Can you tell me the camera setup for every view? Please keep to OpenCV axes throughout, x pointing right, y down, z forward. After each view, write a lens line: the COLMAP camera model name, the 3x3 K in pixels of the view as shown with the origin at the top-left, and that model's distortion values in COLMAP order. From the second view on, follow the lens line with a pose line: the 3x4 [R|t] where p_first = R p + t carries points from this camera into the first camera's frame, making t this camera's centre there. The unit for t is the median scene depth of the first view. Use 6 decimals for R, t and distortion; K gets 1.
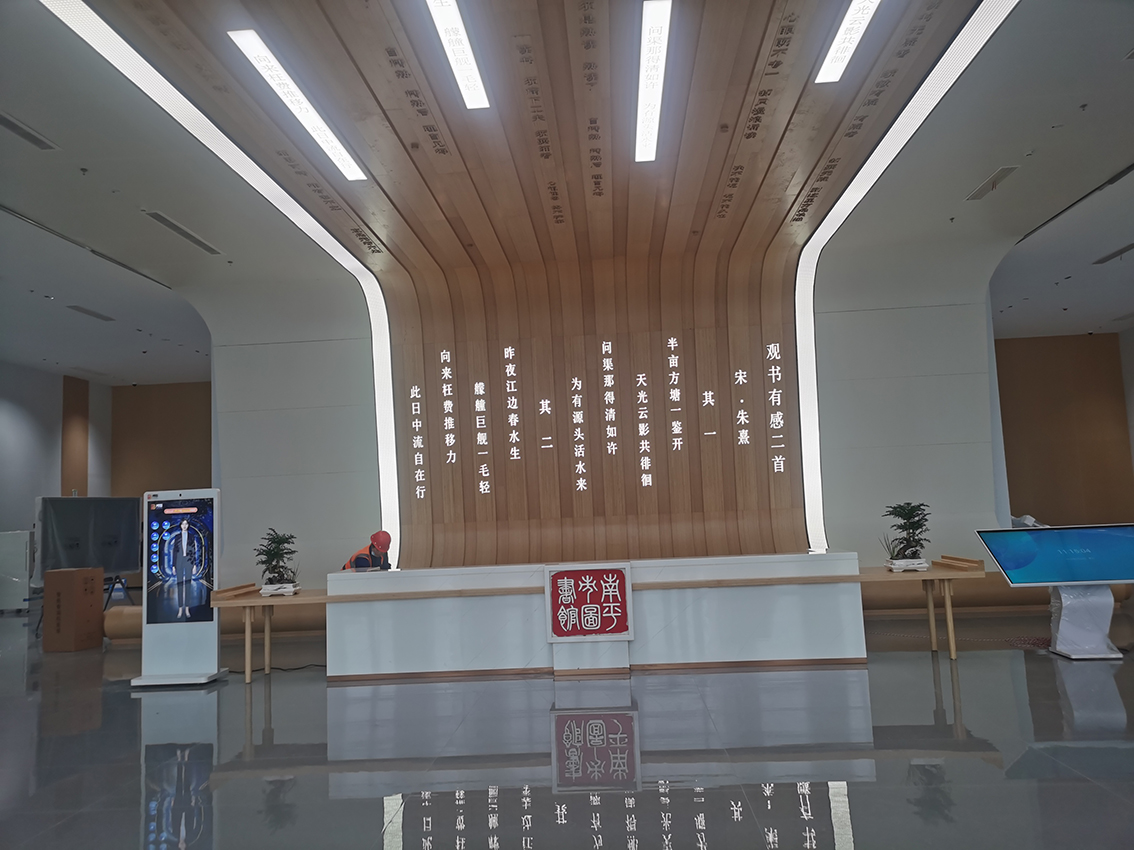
lens RADIAL K [[886.4, 0, 567.0], [0, 886.4, 425.0], [0, 0, 1]] dist [0.046934, -0.032931]
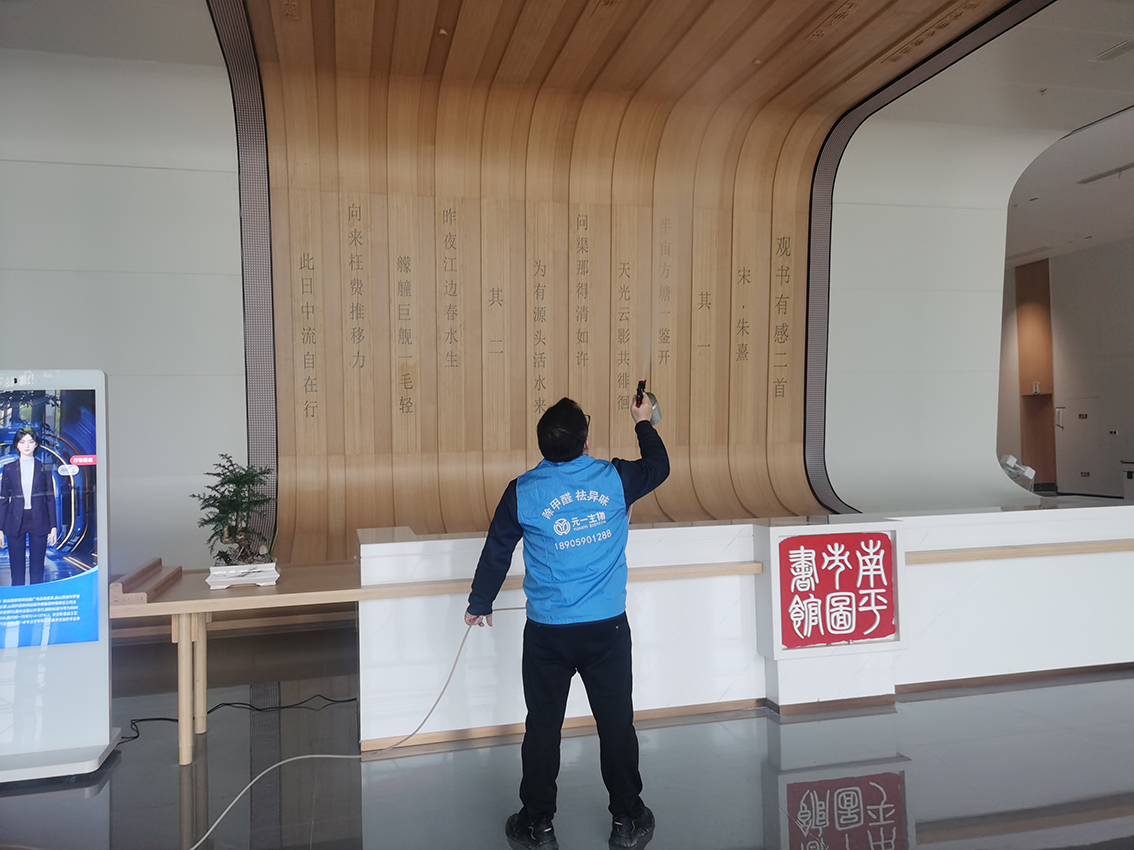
lens RADIAL K [[874.2, 0, 567.0], [0, 874.2, 425.0], [0, 0, 1]] dist [0.011861, -0.004685]
pose [[0.953192, 0.025967, 0.301250, -0.322050], [-0.046749, 0.996982, 0.061981, 0.064725], [-0.298731, -0.073163, 0.951529, 0.511271]]
